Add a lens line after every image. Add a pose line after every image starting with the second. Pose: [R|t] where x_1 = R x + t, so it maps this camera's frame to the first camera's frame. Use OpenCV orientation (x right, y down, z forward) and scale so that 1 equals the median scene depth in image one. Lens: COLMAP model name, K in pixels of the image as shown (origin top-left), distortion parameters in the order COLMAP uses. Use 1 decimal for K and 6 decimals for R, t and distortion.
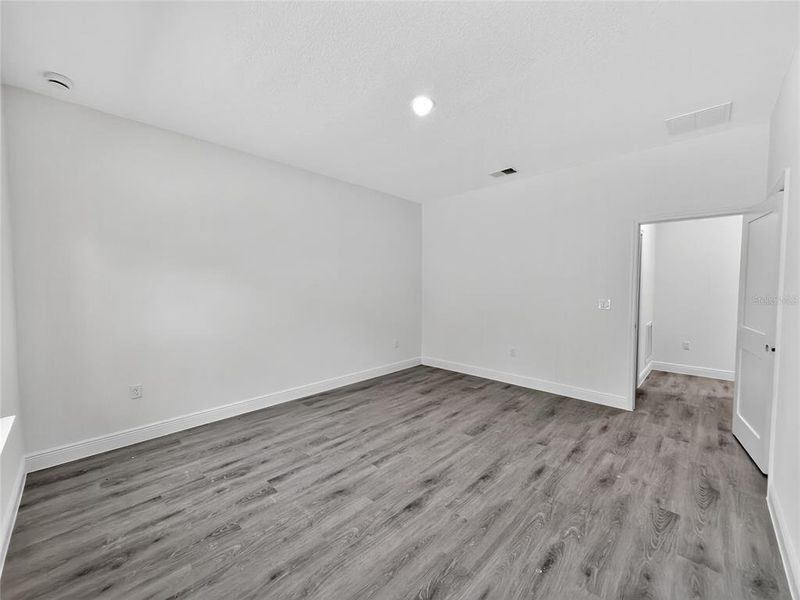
lens RADIAL K [[319.7, 0, 400.0], [0, 319.7, 300.0], [0, 0, 1]] dist [0.001557, 0.000066]
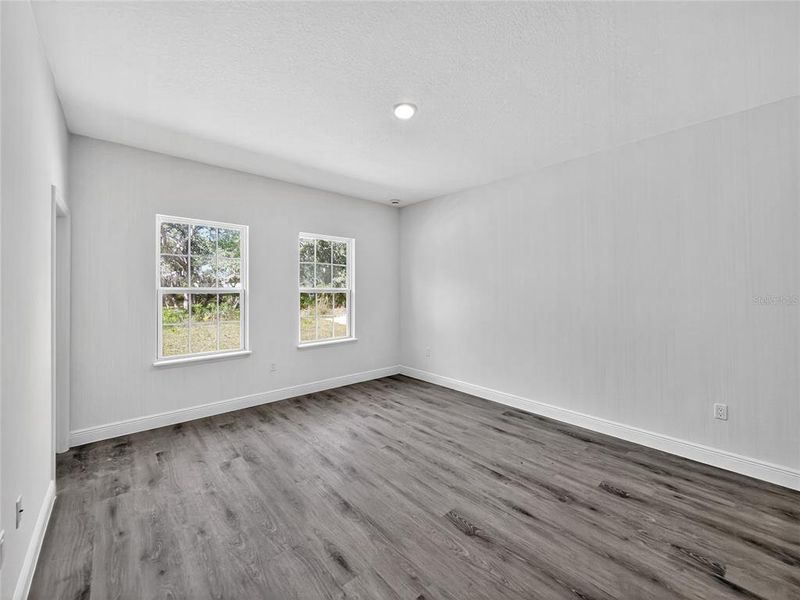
lens RADIAL K [[325.1, 0, 402.7], [0, 325.1, 290.2], [0, 0, 1]] dist [-0.000397, -0.000049]
pose [[-0.070127, 0.002693, -0.997534, 0.964321], [-0.047484, 0.998854, 0.006035, -0.055111], [0.996407, 0.047790, -0.069918, 0.983984]]
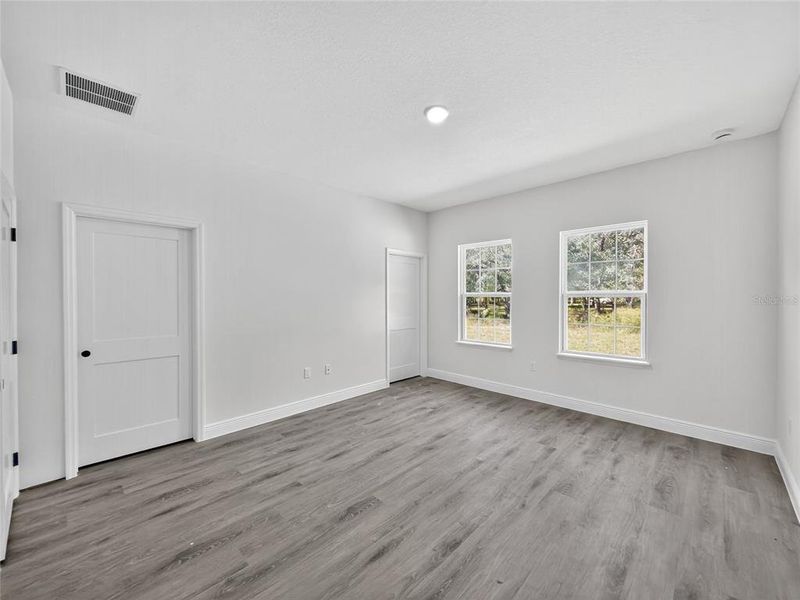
lens RADIAL K [[319.6, 0, 400.0], [0, 319.6, 300.0], [0, 0, 1]] dist [-0.003530, -0.000319]
pose [[-0.999988, 0.003304, 0.003672, 0.165532], [0.003527, 0.998027, 0.062680, -0.088990], [-0.003458, 0.062692, -0.998027, 1.810136]]
